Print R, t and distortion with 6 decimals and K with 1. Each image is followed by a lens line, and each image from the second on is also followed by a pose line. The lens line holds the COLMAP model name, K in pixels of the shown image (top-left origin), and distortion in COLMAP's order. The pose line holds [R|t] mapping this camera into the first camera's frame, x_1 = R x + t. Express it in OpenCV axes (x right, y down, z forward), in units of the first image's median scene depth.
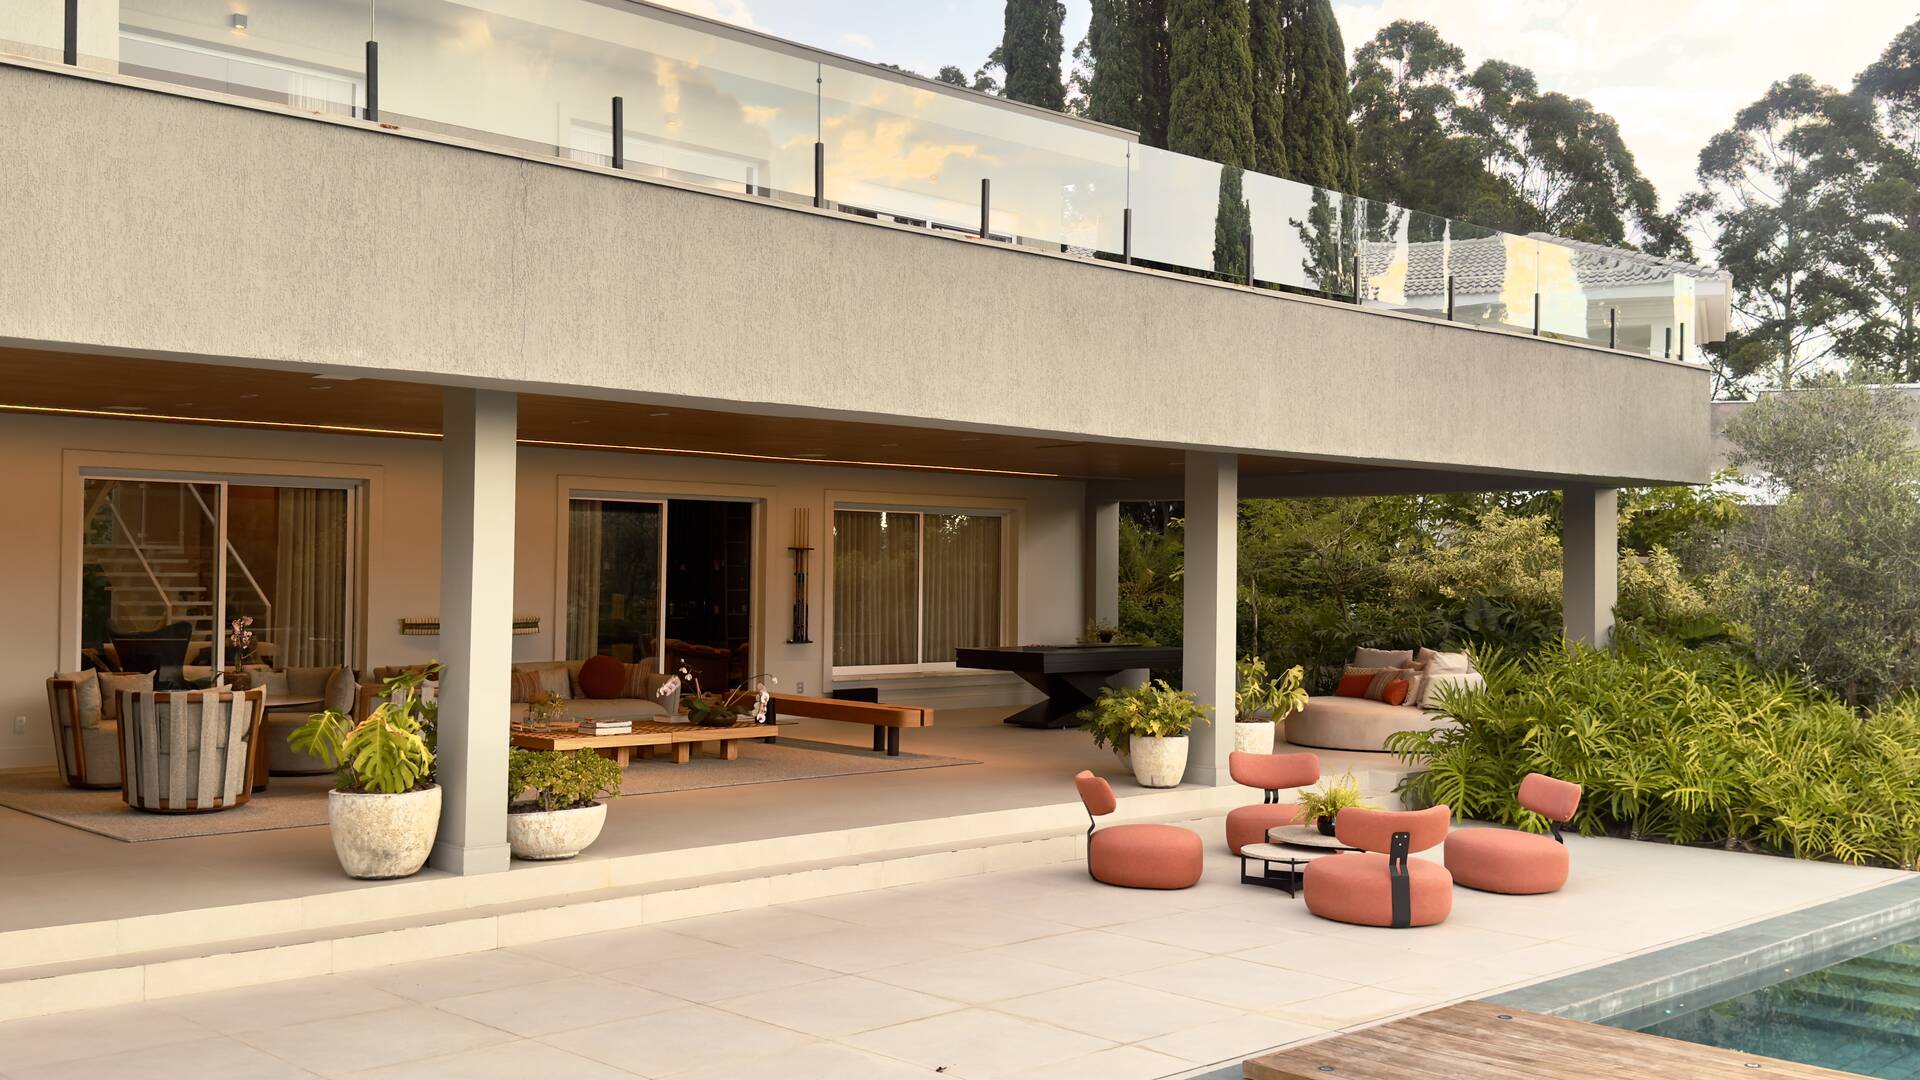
lens RADIAL K [[1879.4, 0, 960.0], [0, 1879.4, 540.0], [0, 0, 1]] dist [0.063256, -0.035034]
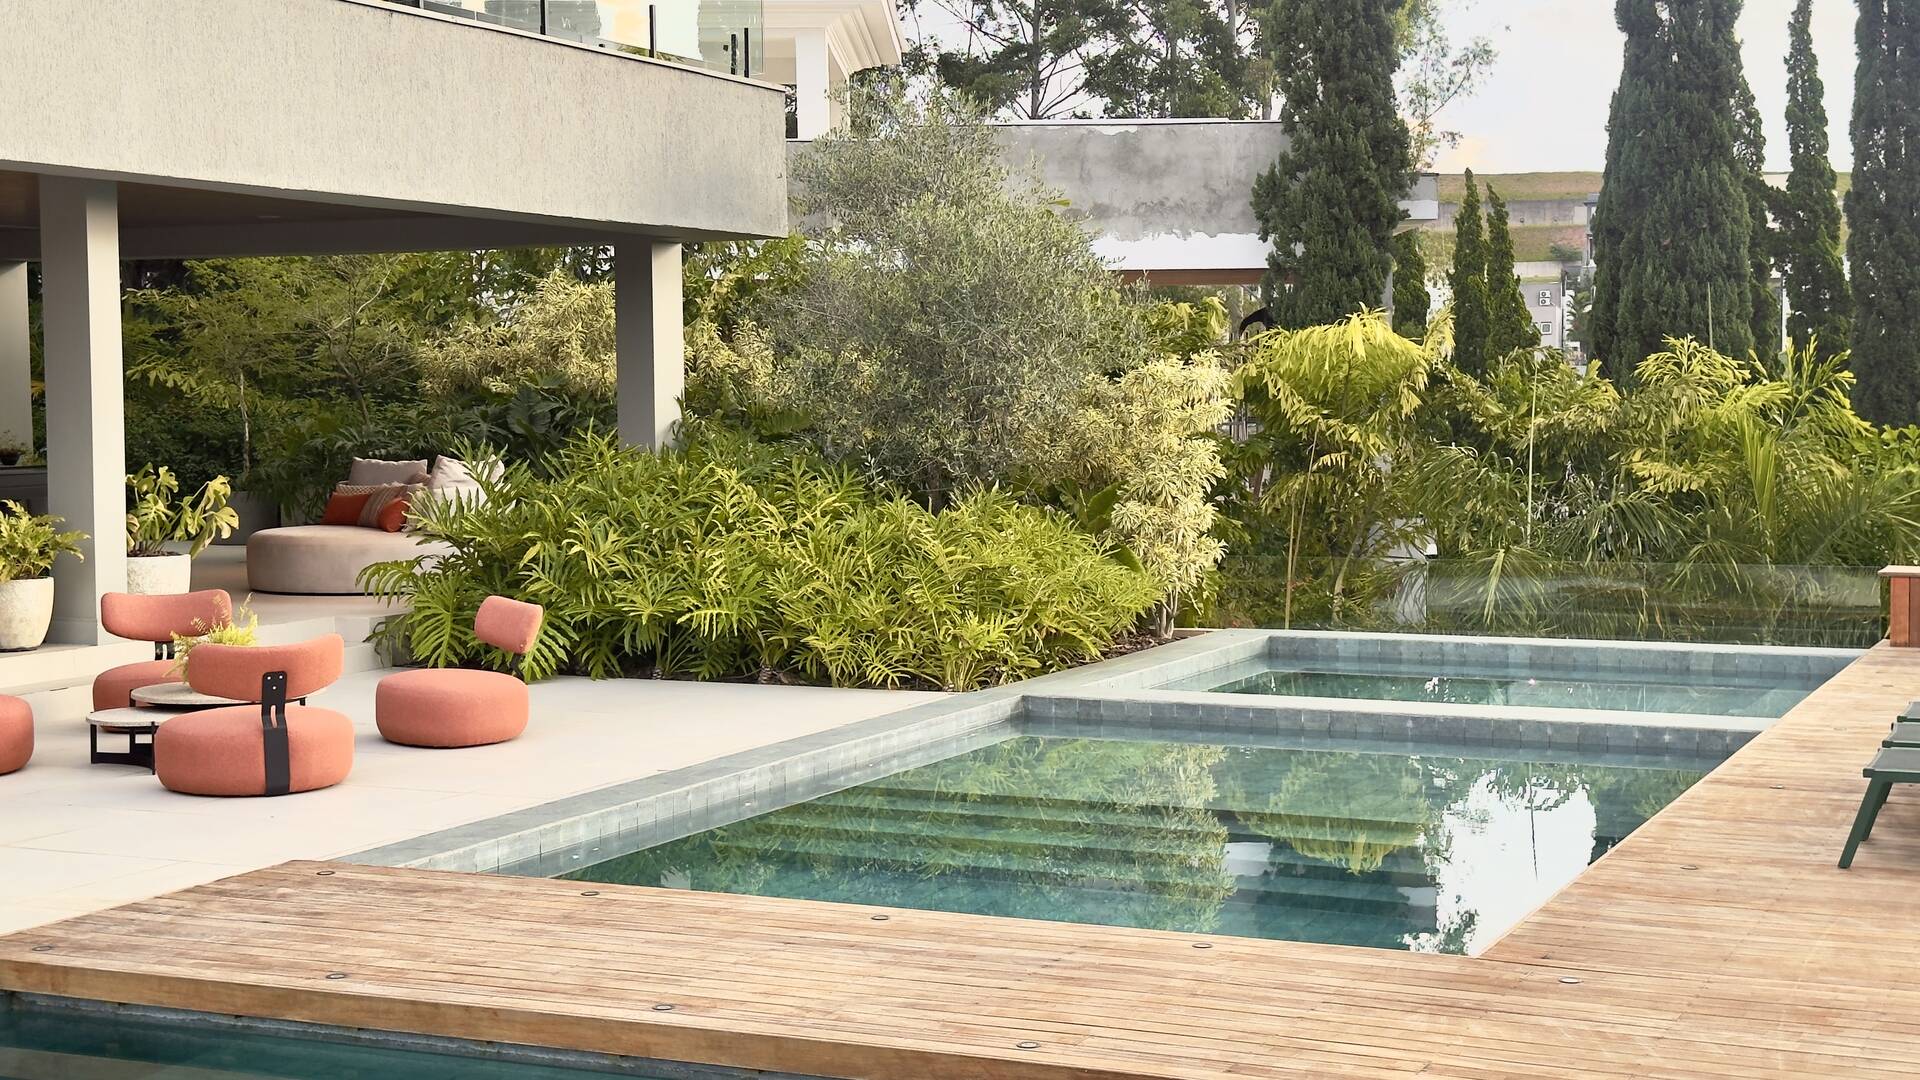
lens RADIAL K [[2645.7, 0, 960.0], [0, 2645.7, 540.0], [0, 0, 1]] dist [0.154499, -0.053119]
pose [[0.932616, -0.037726, 0.358892, 0.075296], [0.010768, 0.996987, 0.076821, 0.015009], [-0.360709, -0.067780, 0.930212, -0.075269]]
